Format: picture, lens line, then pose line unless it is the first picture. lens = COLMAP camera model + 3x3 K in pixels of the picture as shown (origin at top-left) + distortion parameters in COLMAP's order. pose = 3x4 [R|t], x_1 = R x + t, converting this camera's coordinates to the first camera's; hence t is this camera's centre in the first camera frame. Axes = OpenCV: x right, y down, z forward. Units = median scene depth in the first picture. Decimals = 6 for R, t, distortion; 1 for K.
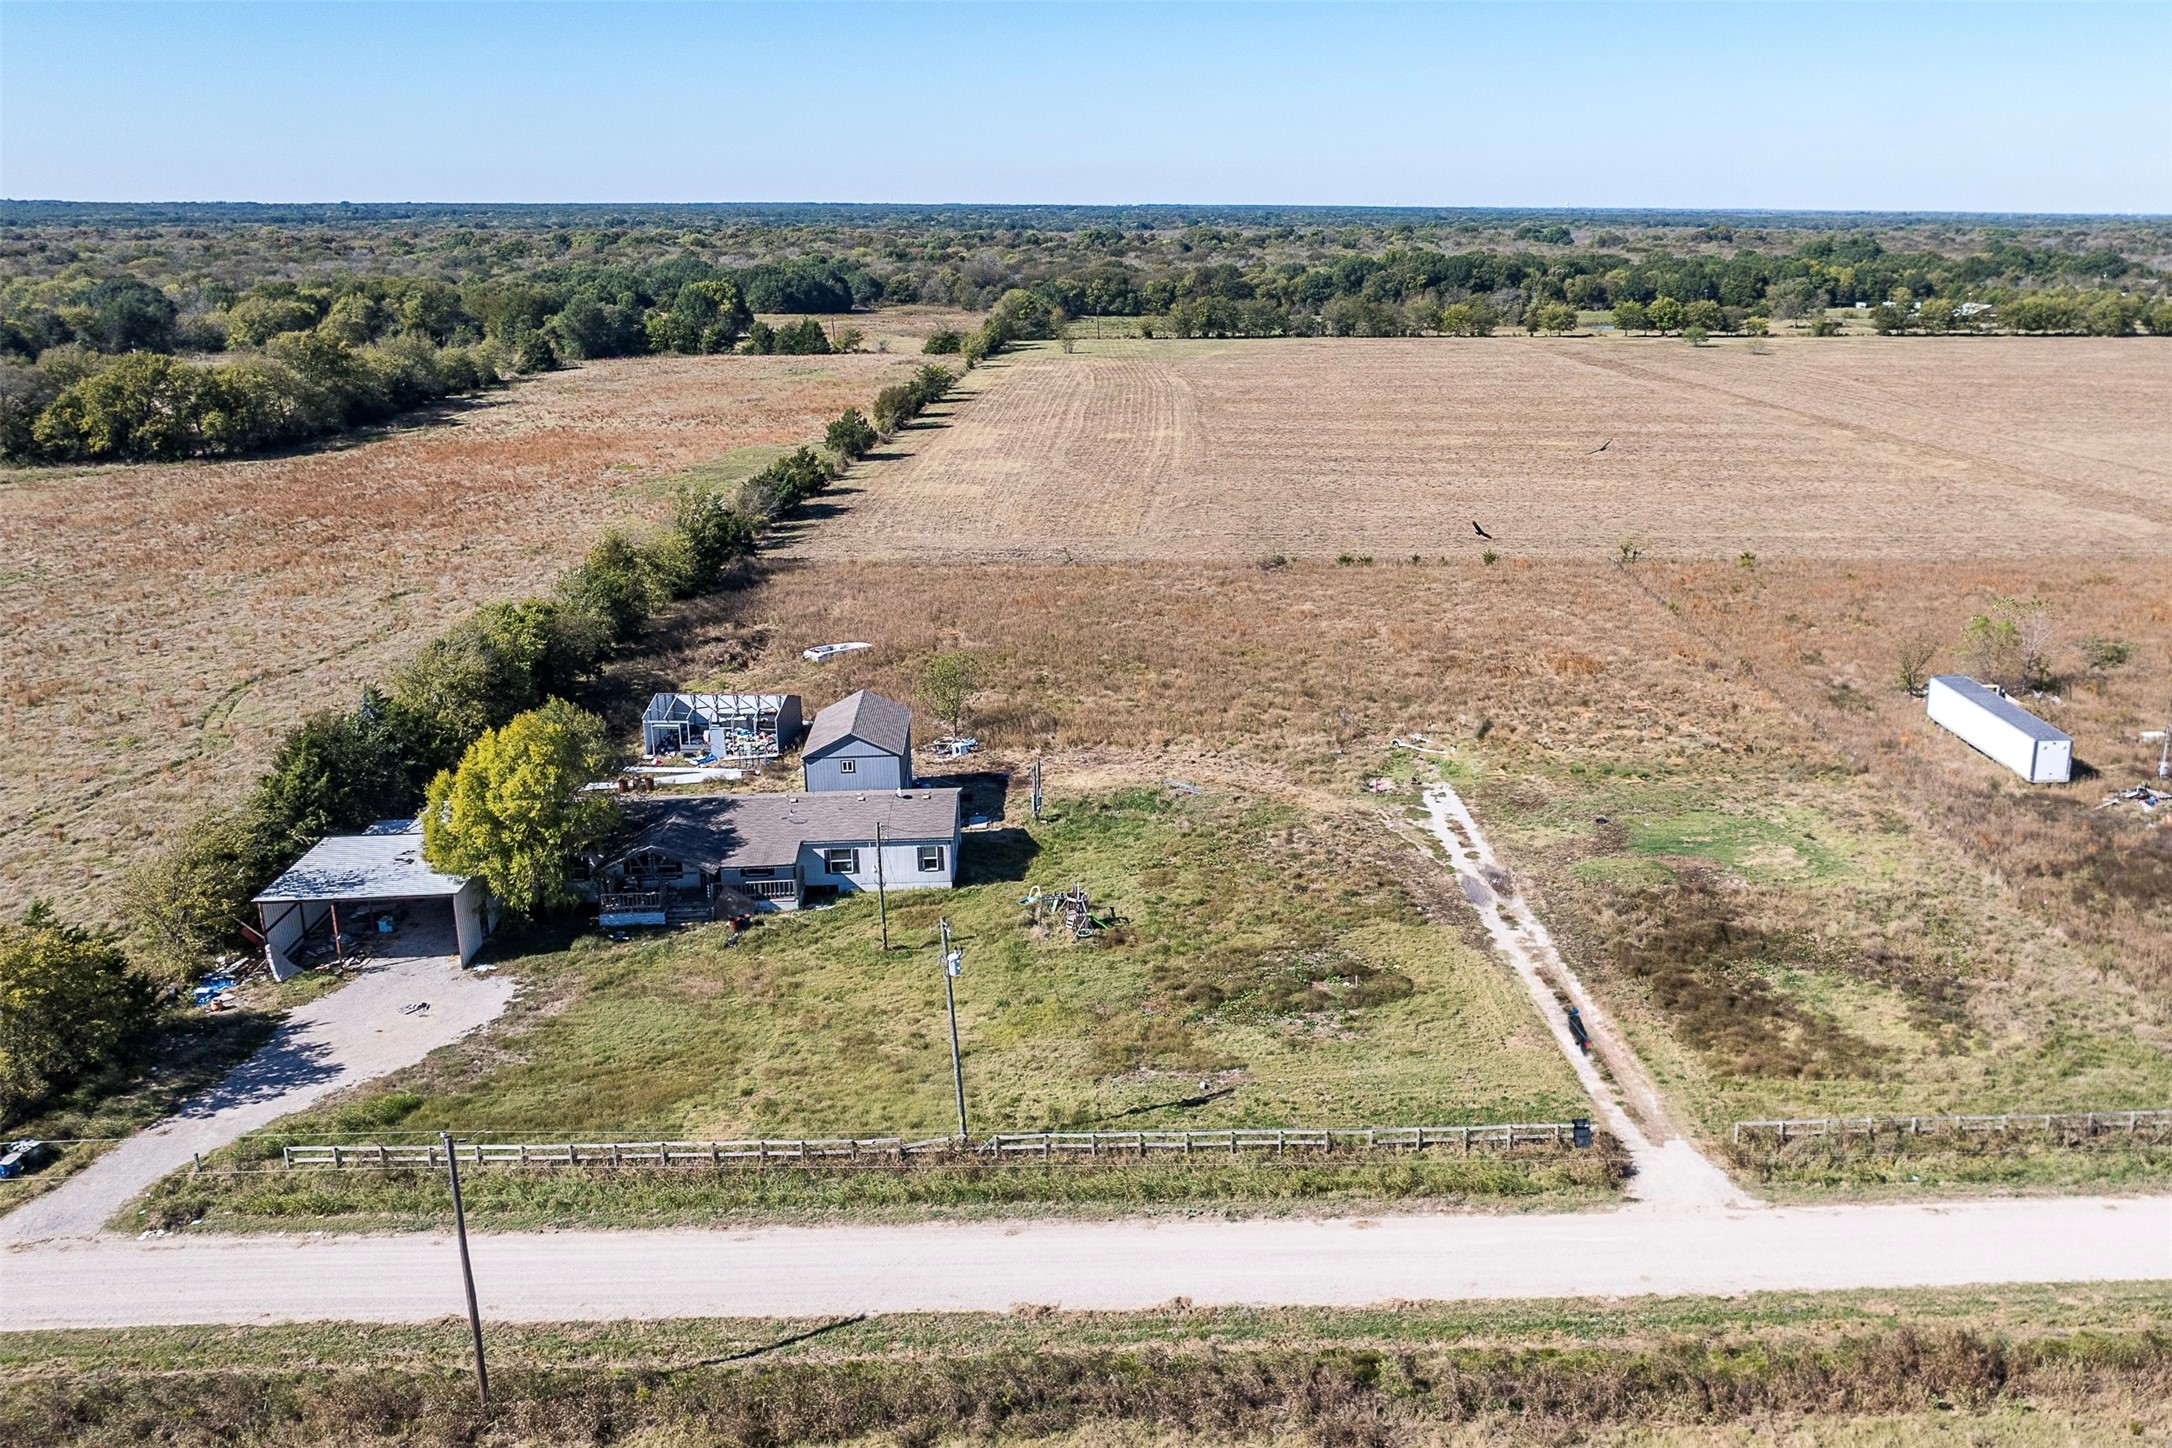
lens RADIAL K [[1737.7, 0, 1086.0], [0, 1737.7, 724.0], [0, 0, 1]] dist [-0.003830, -0.004873]
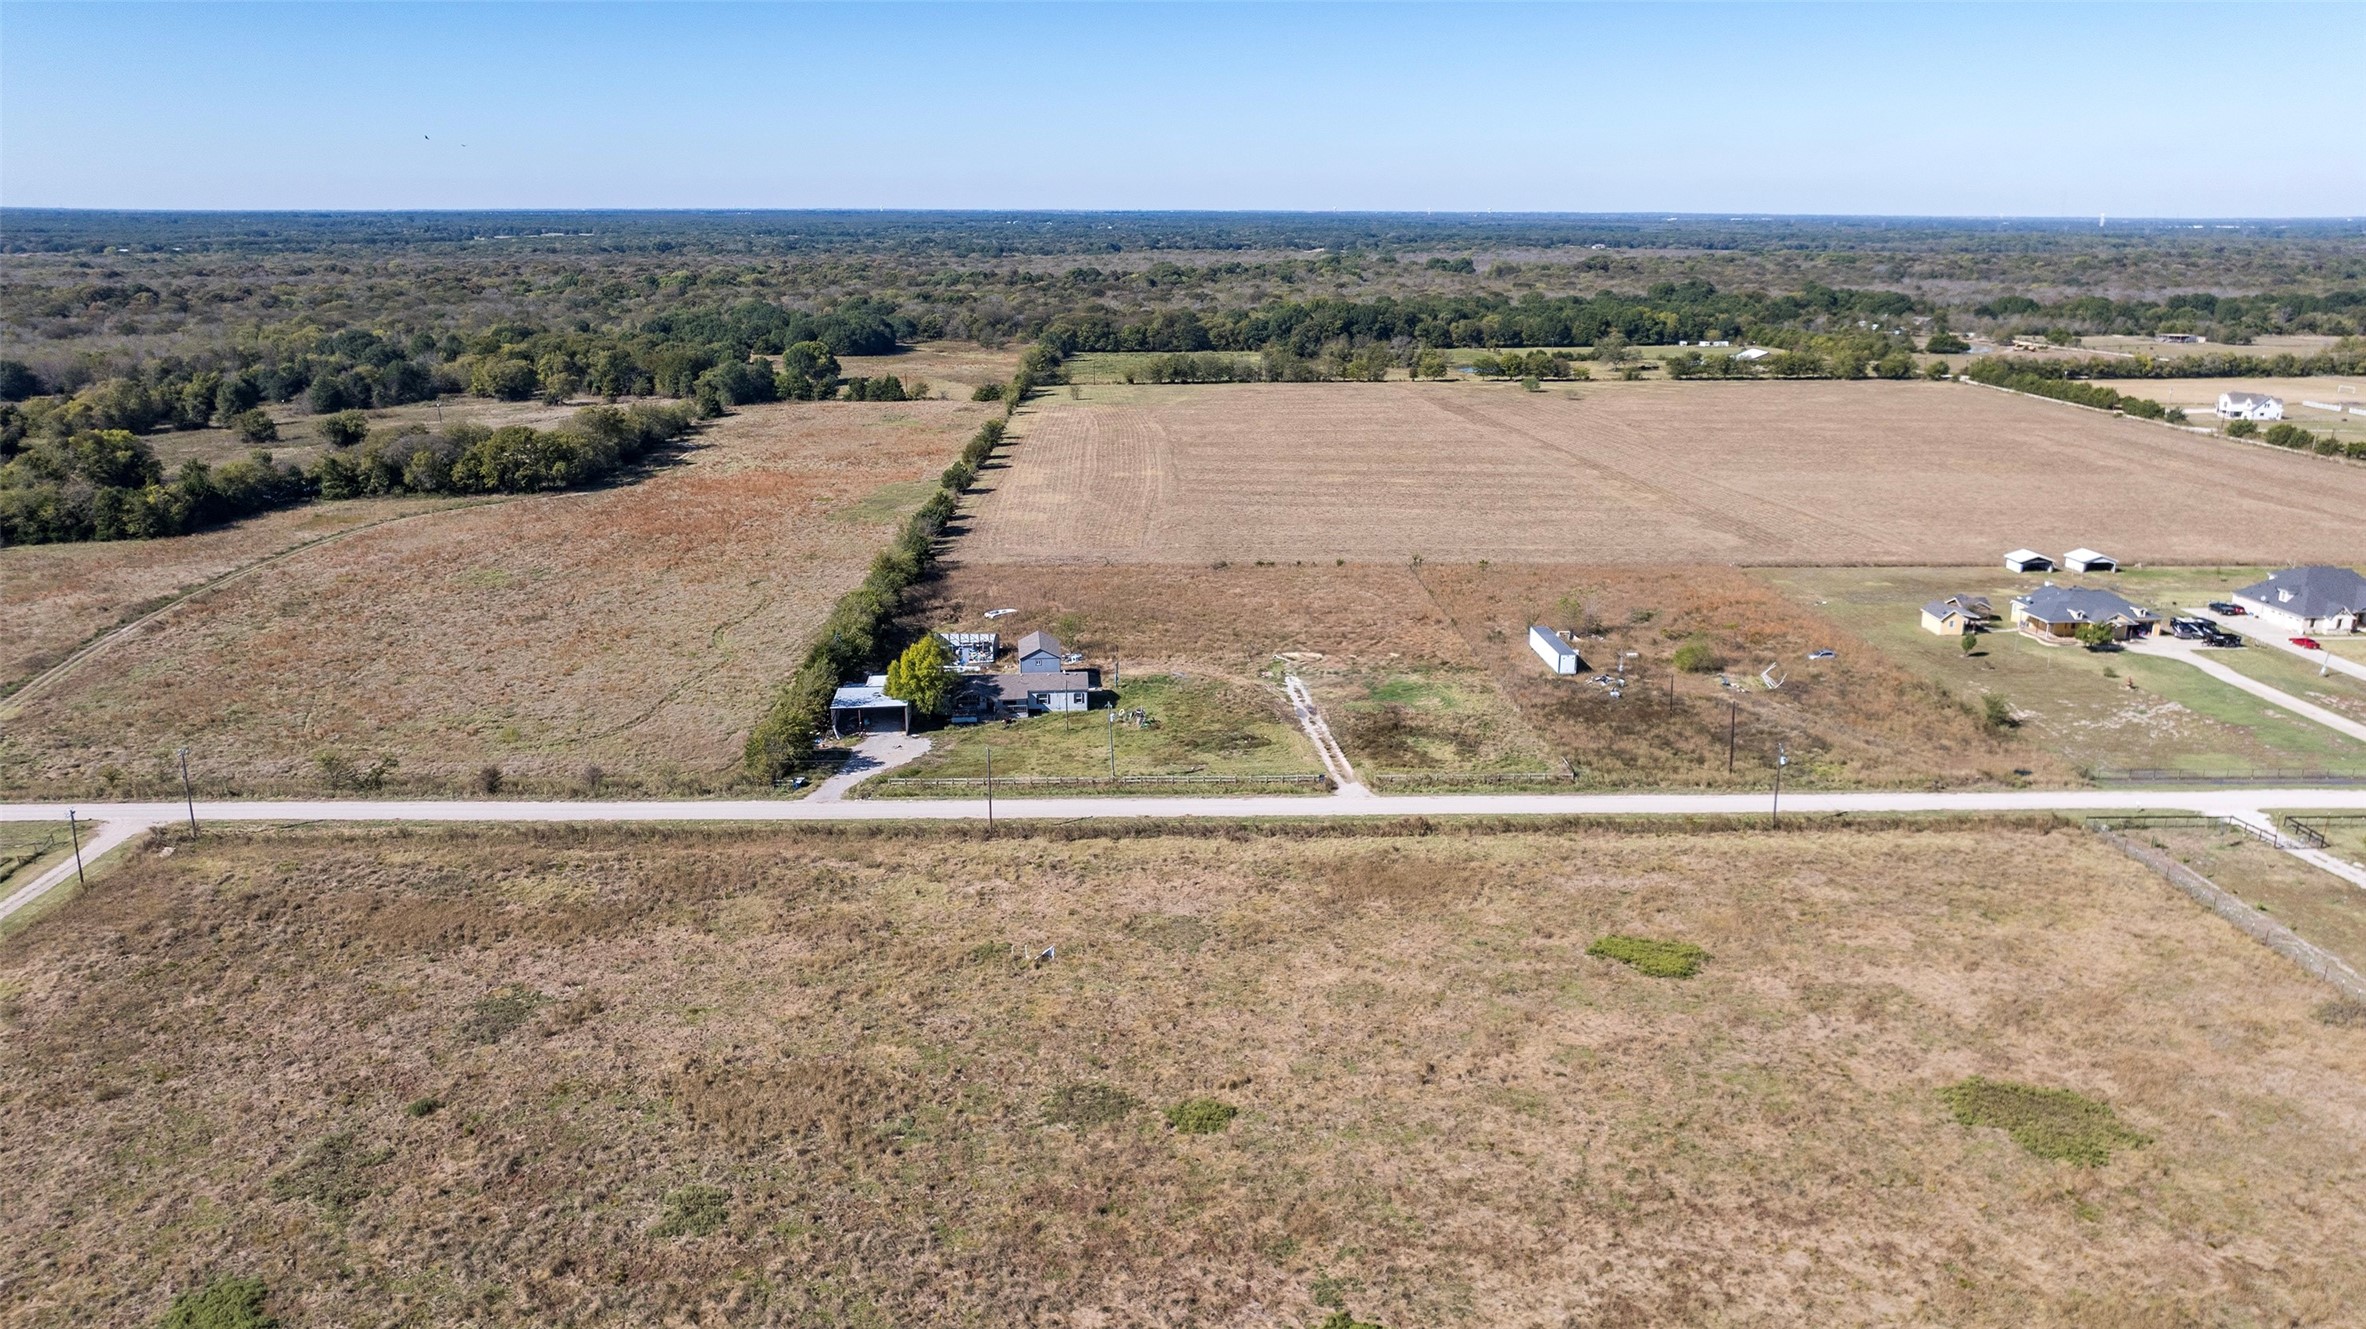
lens RADIAL K [[1733.9, 0, 1183.0], [0, 1733.9, 664.5], [0, 0, 1]] dist [0.000740, -0.000100]
pose [[0.996601, 0.000189, 0.082377, -0.076908], [0.000874, 0.999917, -0.012877, 0.032849], [-0.082372, 0.012905, 0.996518, -0.771031]]
